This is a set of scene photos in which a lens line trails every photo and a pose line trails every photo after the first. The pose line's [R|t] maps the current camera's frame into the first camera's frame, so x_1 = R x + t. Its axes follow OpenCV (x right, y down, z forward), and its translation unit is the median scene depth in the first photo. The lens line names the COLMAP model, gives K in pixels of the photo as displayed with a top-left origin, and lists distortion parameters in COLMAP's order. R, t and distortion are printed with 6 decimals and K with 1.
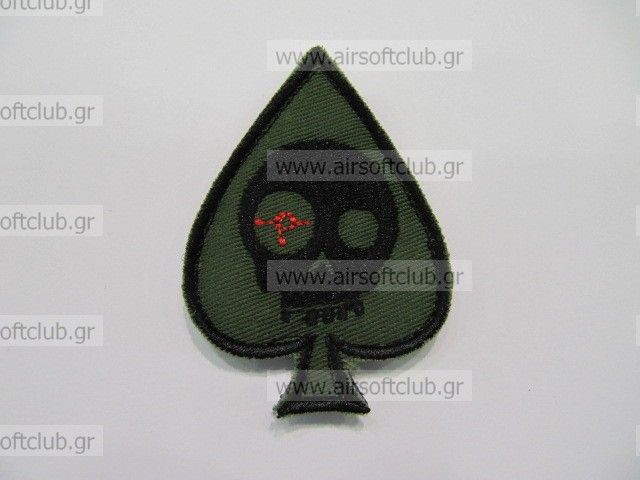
lens RADIAL K [[522.9, 0, 317.4], [0, 522.9, 241.0], [0, 0, 1]] dist [-0.005555, -0.000399]
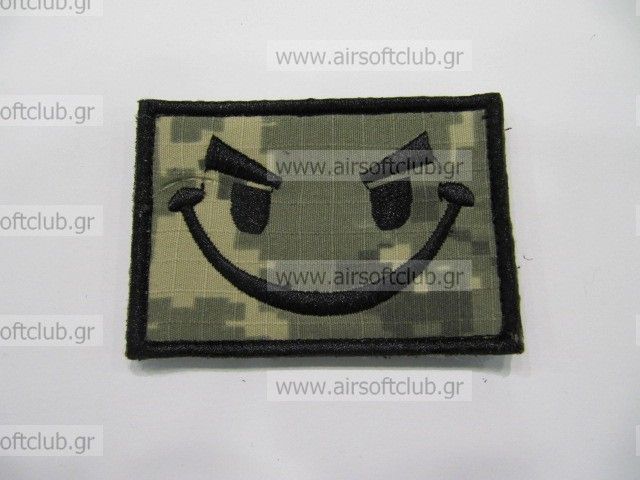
lens RADIAL K [[522.9, 0, 318.9], [0, 522.9, 241.8], [0, 0, 1]] dist [-0.005555, -0.000399]
pose [[0.999997, 0.000722, 0.002275, 0.000198], [-0.000708, 0.999979, -0.006485, -0.412684], [-0.002280, 0.006483, 0.999976, -0.002073]]
